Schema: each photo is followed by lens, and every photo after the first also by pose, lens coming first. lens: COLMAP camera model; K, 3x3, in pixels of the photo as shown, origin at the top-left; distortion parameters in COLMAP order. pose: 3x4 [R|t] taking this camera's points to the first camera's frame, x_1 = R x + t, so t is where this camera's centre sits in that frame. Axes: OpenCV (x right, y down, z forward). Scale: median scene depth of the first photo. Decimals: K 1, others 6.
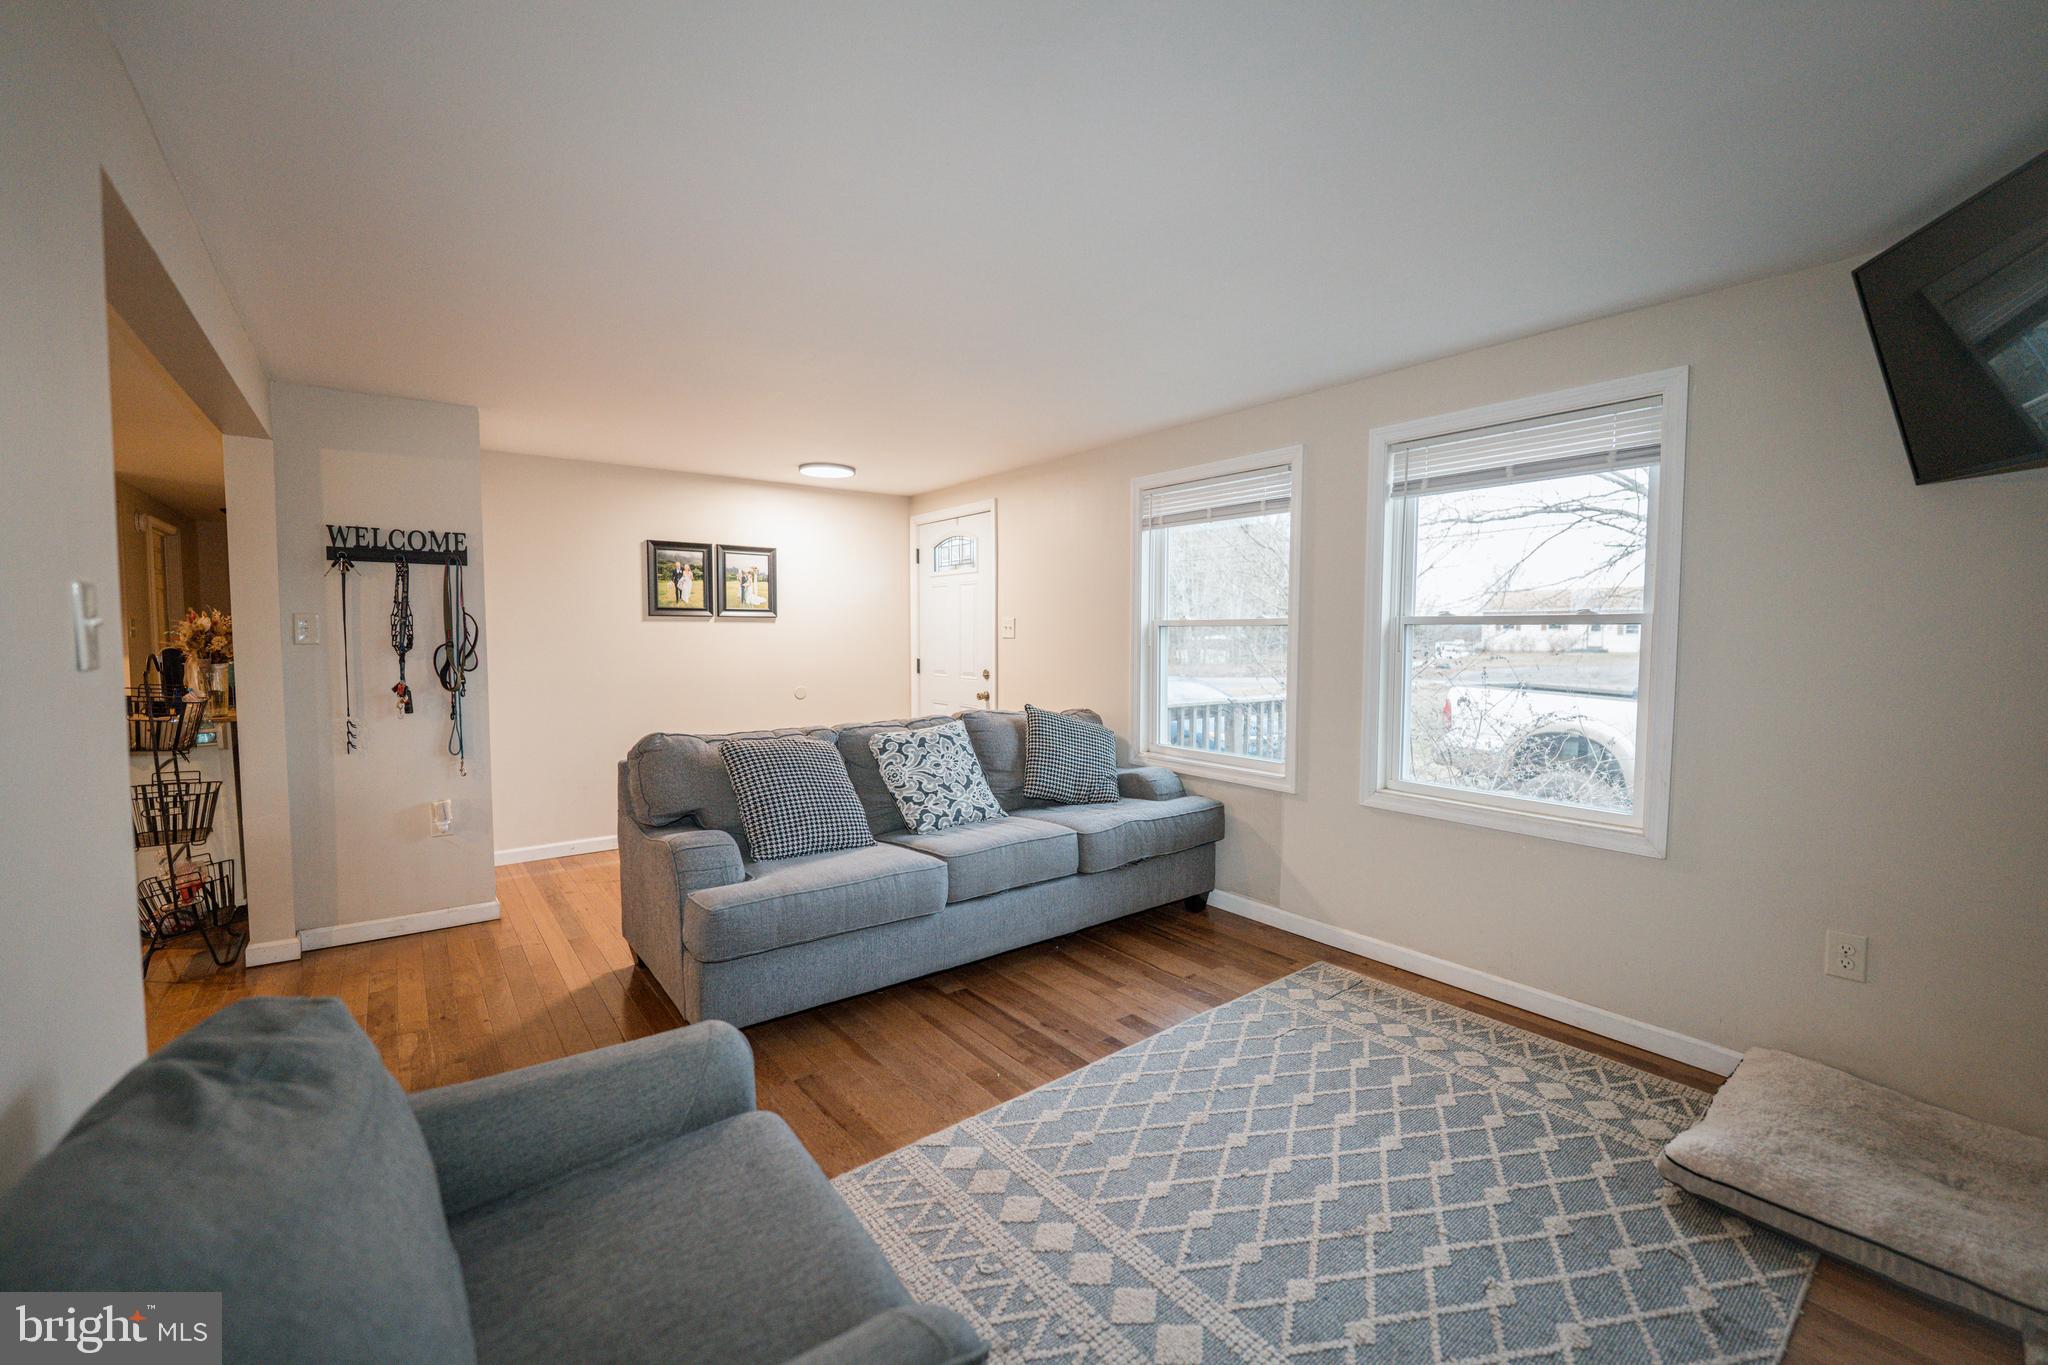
lens RADIAL K [[844.3, 0, 1021.2], [0, 844.3, 679.4], [0, 0, 1]] dist [-0.005205, -0.000496]
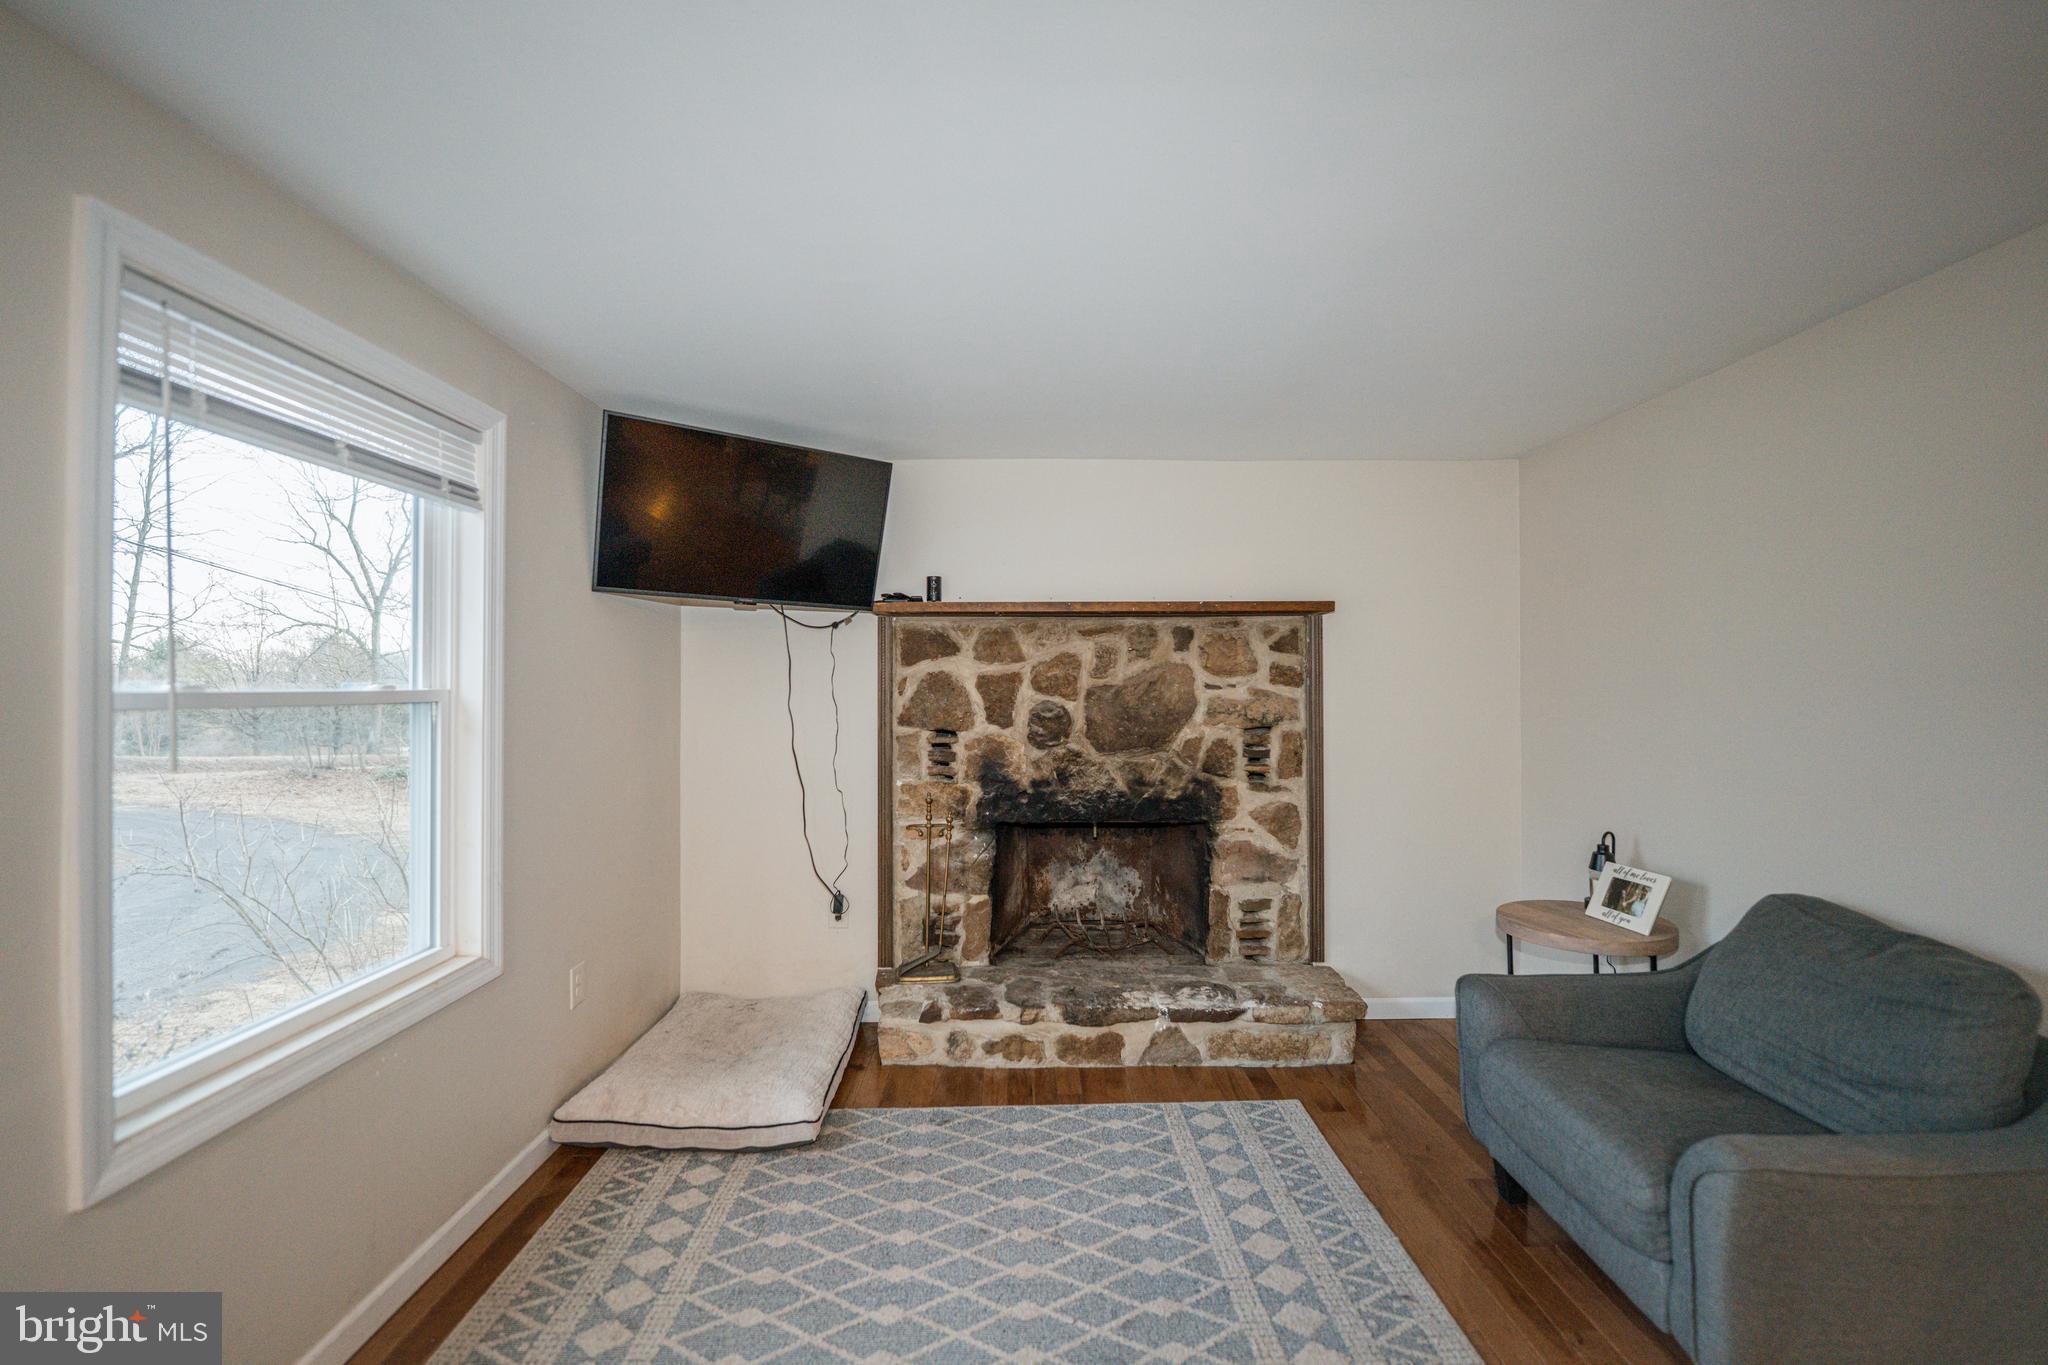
lens RADIAL K [[836.5, 0, 1024.2], [0, 836.5, 679.4], [0, 0, 1]] dist [-0.002996, -0.000183]
pose [[-0.800973, 0.000890, 0.598700, -0.216323], [0.032973, 0.998547, 0.042628, -0.128092], [-0.597792, 0.053885, -0.799838, 1.617804]]
